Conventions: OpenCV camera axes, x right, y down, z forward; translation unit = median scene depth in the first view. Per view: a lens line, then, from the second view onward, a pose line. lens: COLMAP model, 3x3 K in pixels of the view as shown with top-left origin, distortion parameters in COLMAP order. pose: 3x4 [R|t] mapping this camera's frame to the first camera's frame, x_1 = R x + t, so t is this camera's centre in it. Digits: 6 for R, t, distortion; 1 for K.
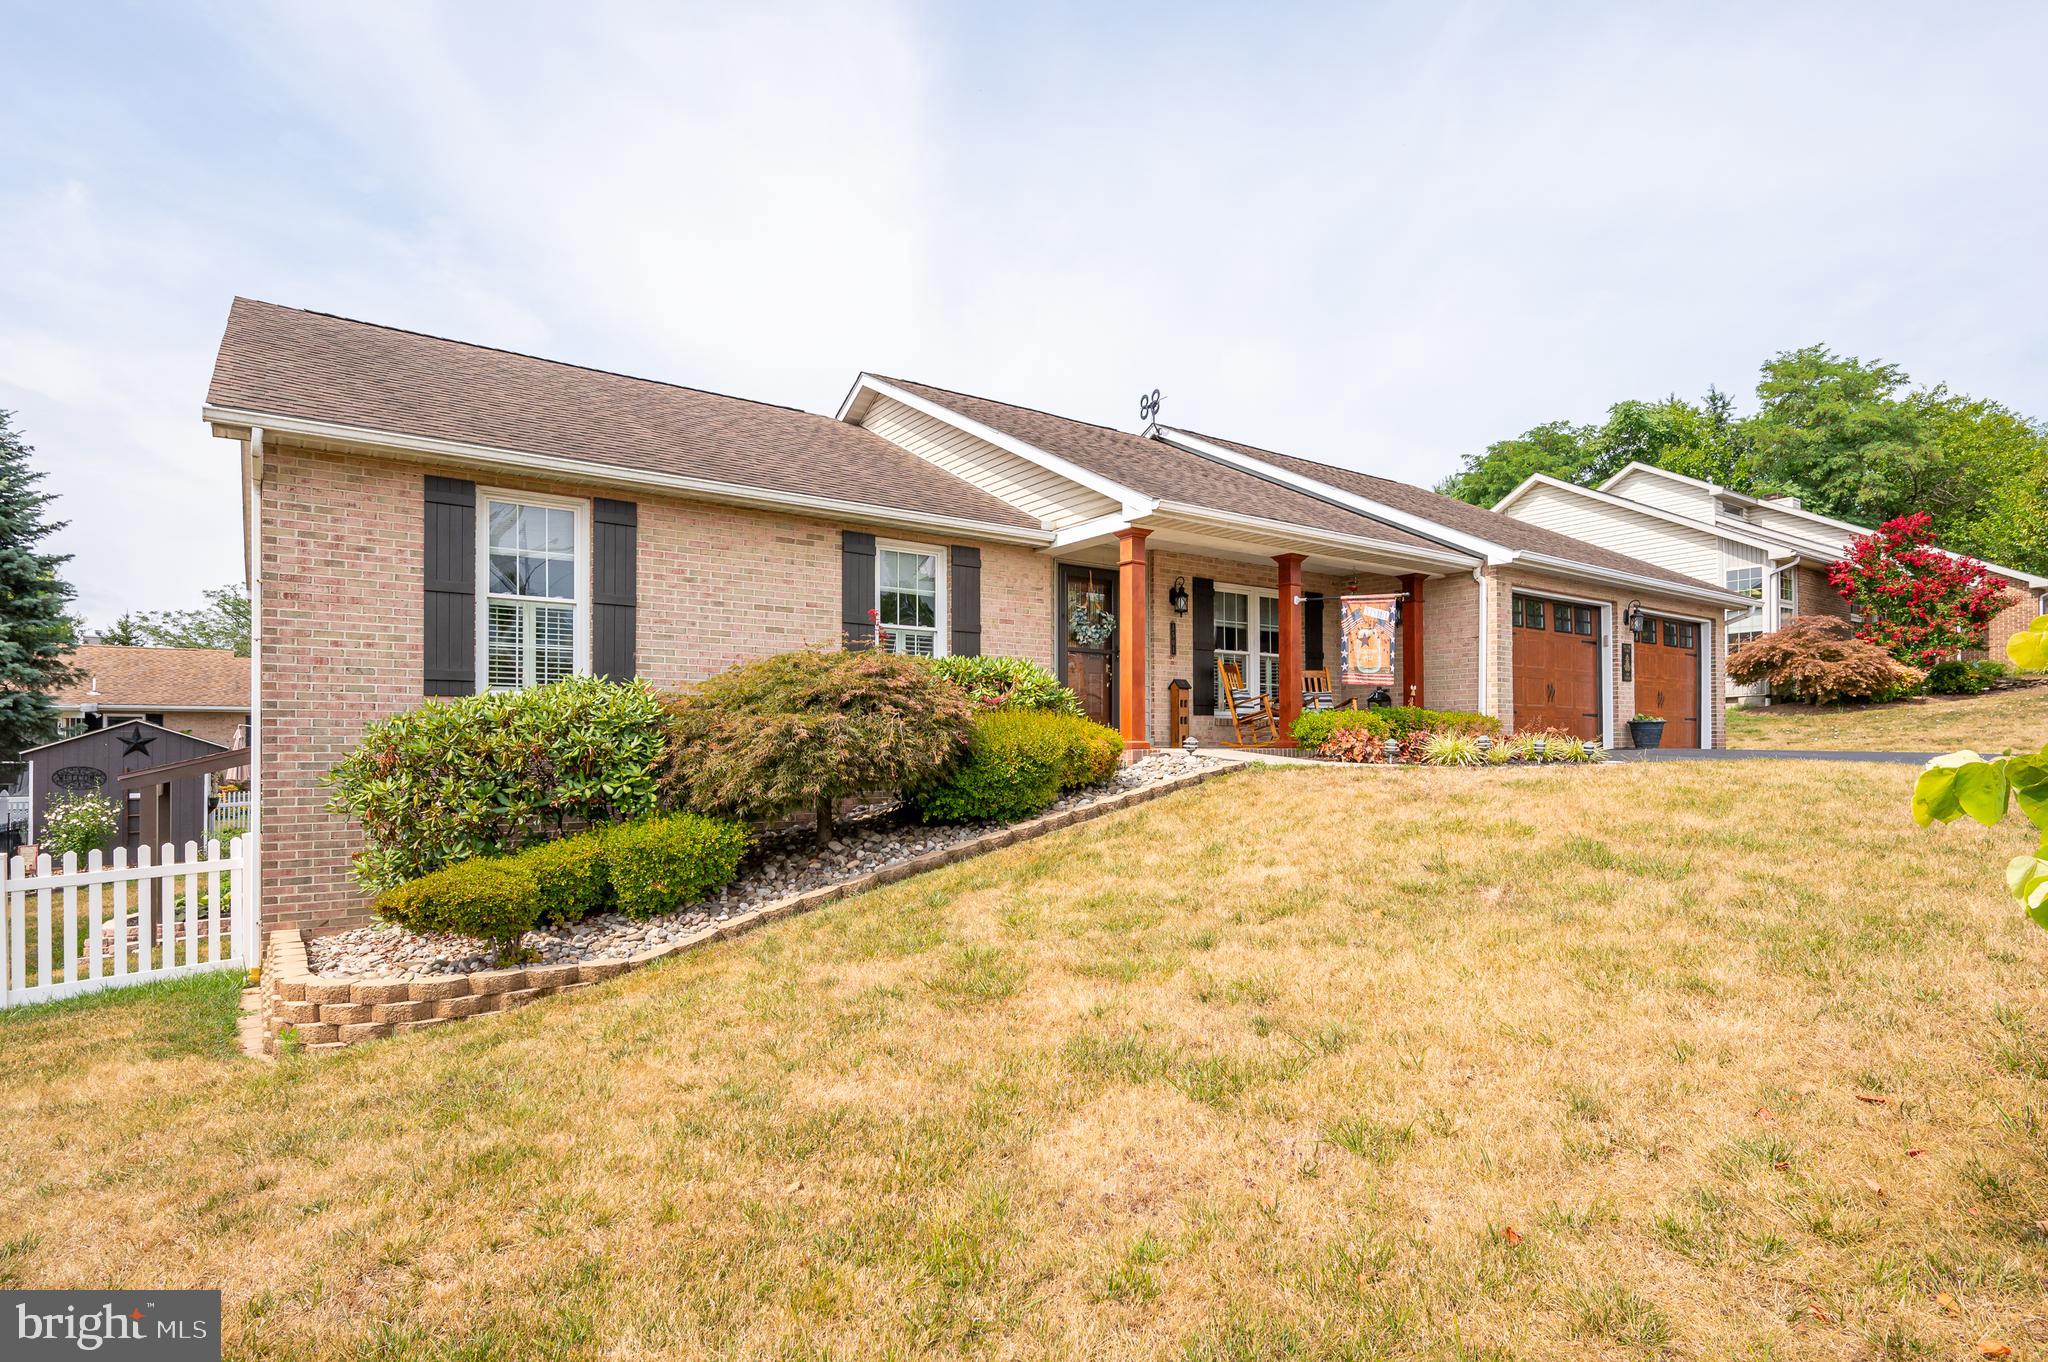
lens RADIAL K [[1036.1, 0, 1023.2], [0, 1036.1, 749.7], [0, 0, 1]] dist [-0.001359, -0.000282]
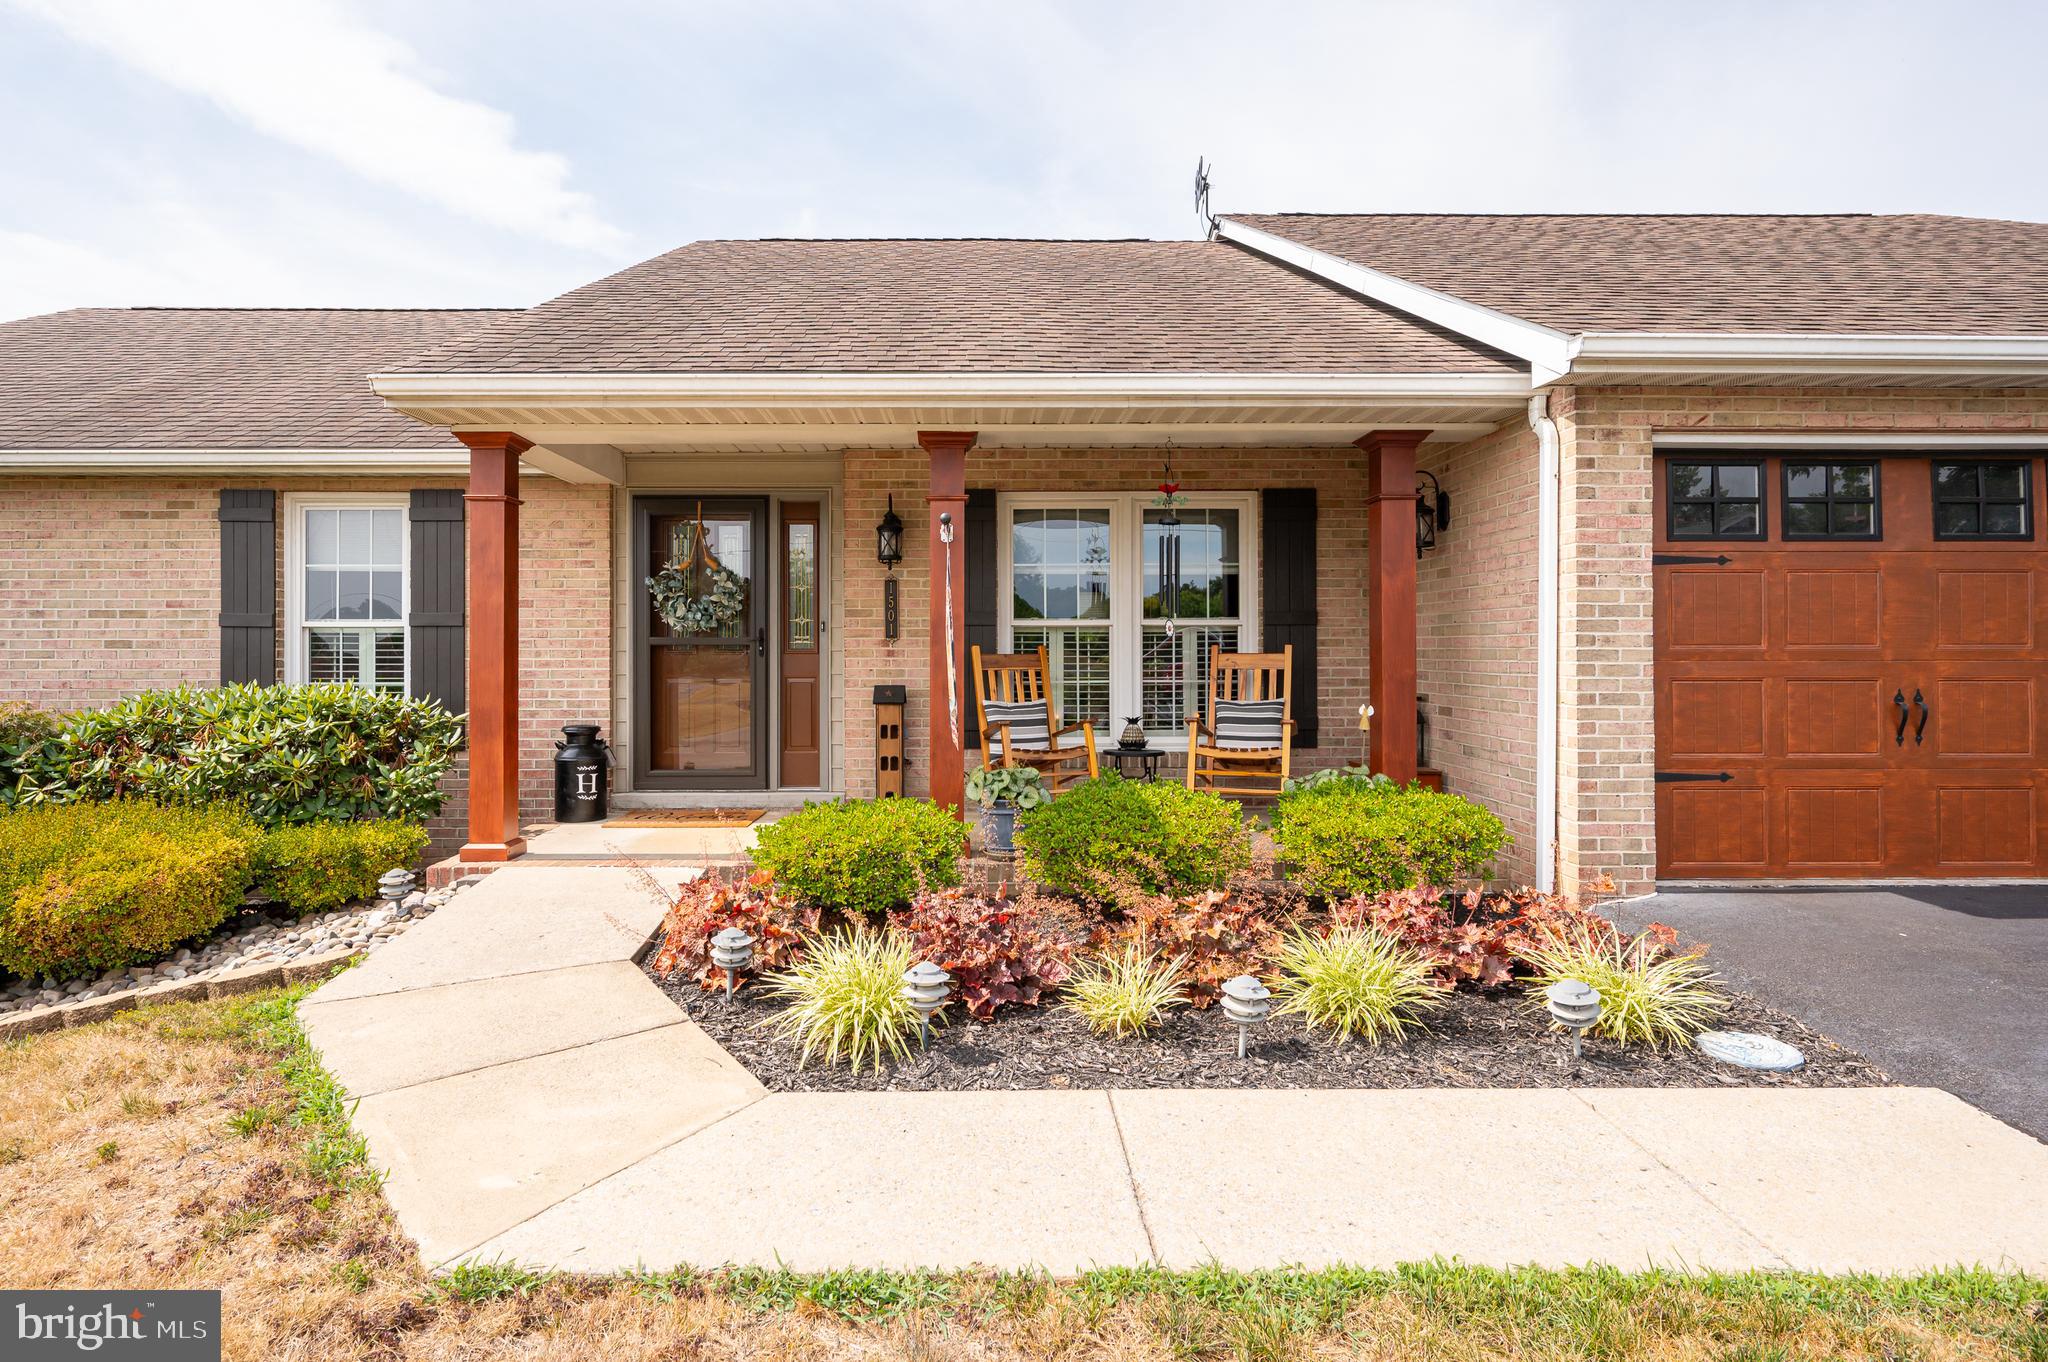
lens RADIAL K [[1069.7, 0, 980.2], [0, 1069.7, 649.0], [0, 0, 1]] dist [-0.001241, -0.000140]
pose [[0.818538, -0.004612, -0.574434, 0.498075], [0.000664, 0.999975, -0.007084, -0.081987], [0.574452, 0.005417, 0.818520, 0.568757]]
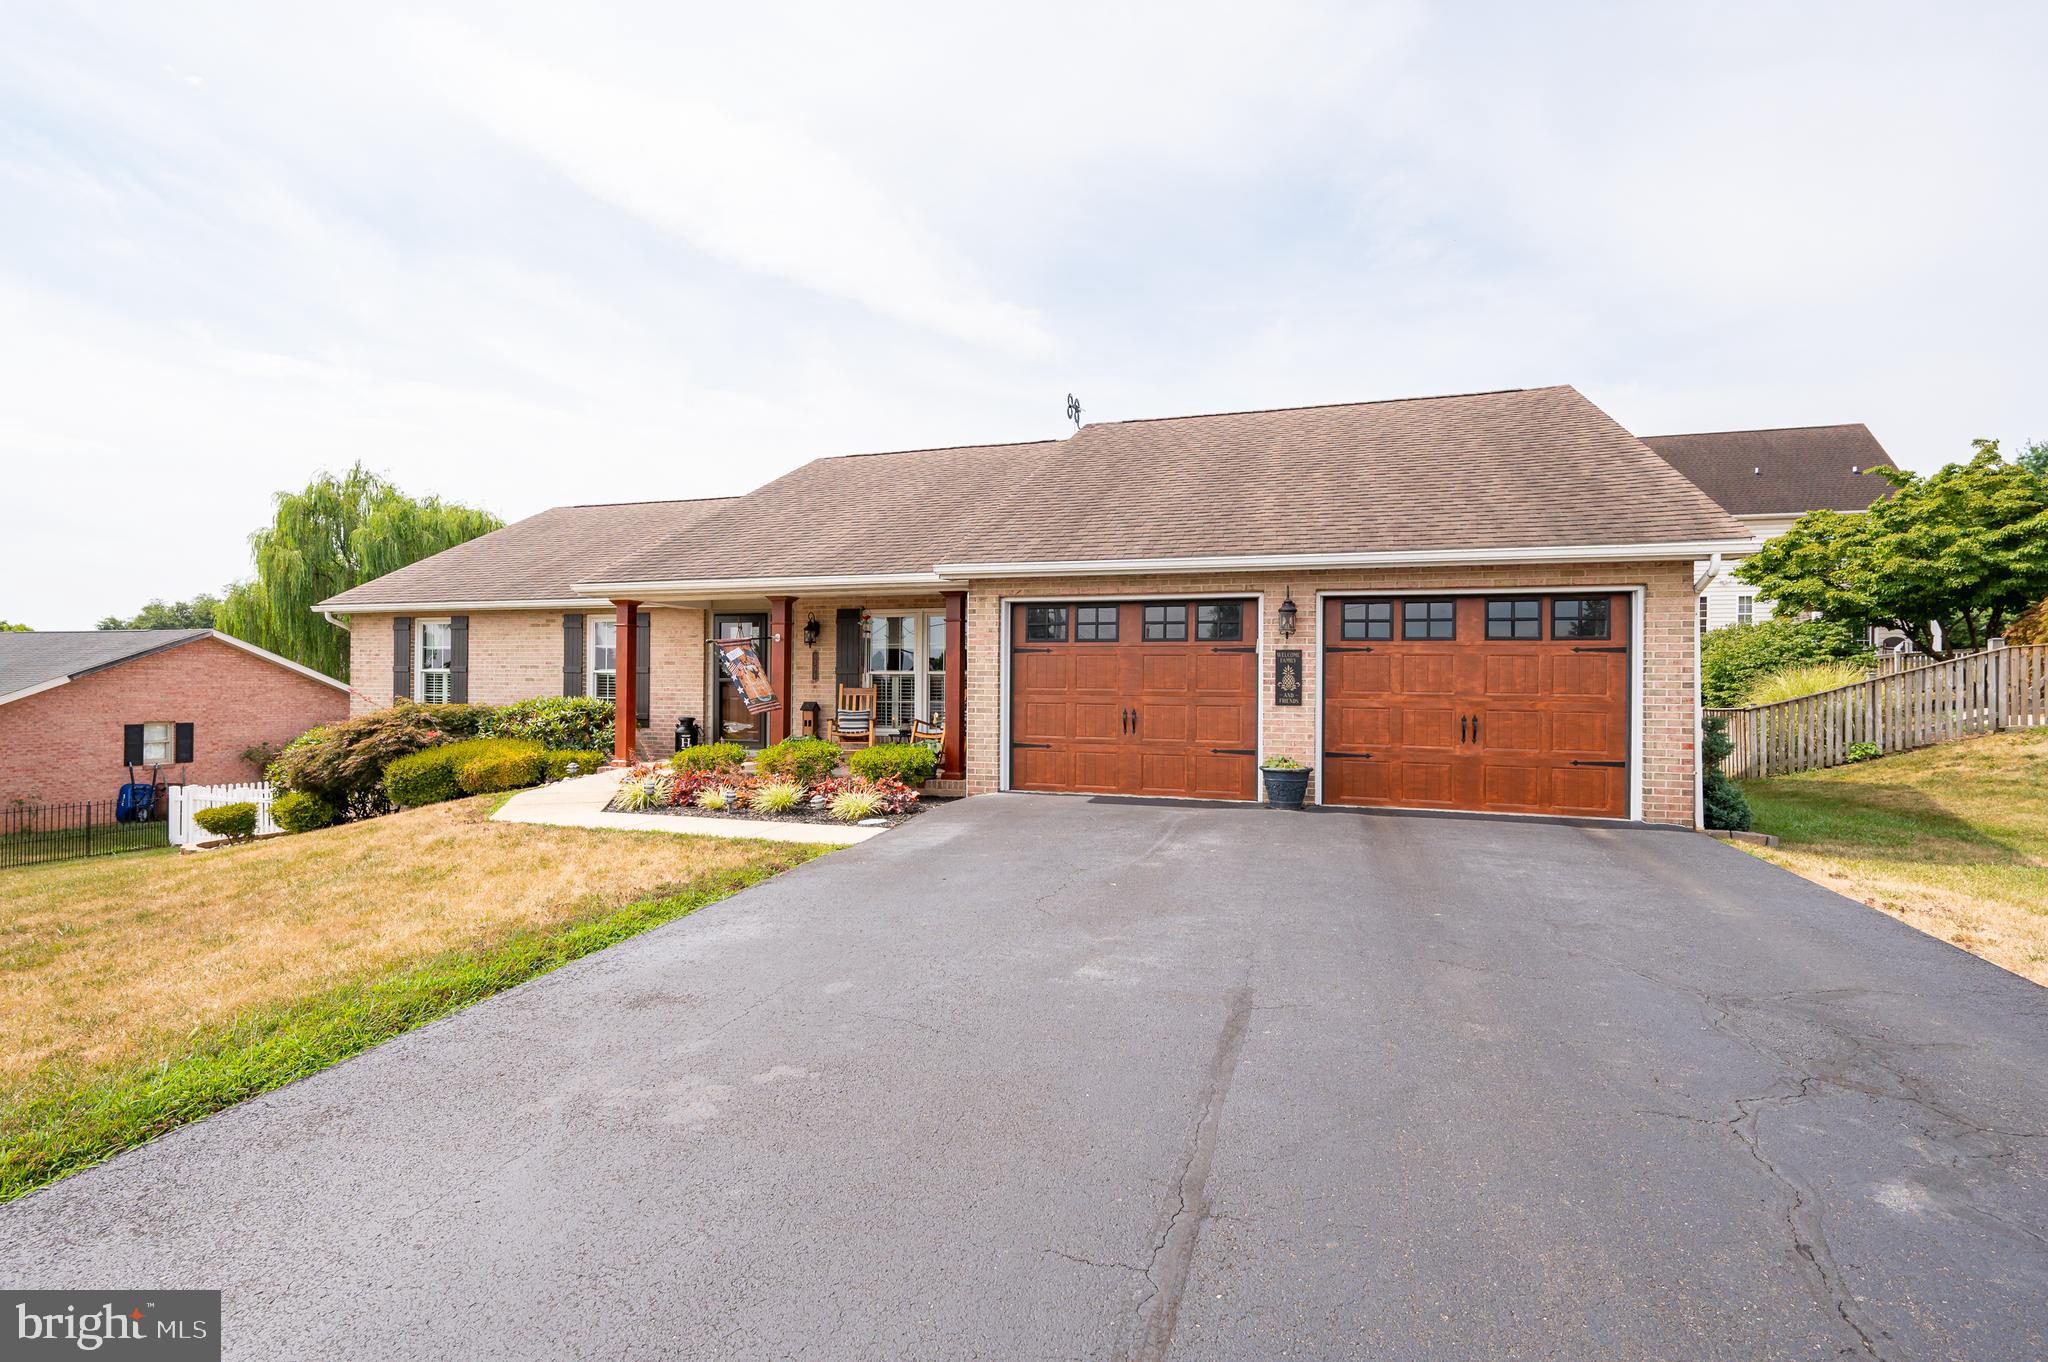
lens RADIAL K [[950.7, 0, 1021.4], [0, 950.7, 675.5], [0, 0, 1]] dist [0.000558, 0.000053]
pose [[0.592591, -0.000776, -0.805503, 1.116595], [-0.008579, 0.999937, -0.007274, -0.090377], [0.805458, 0.011221, 0.592547, 0.559018]]
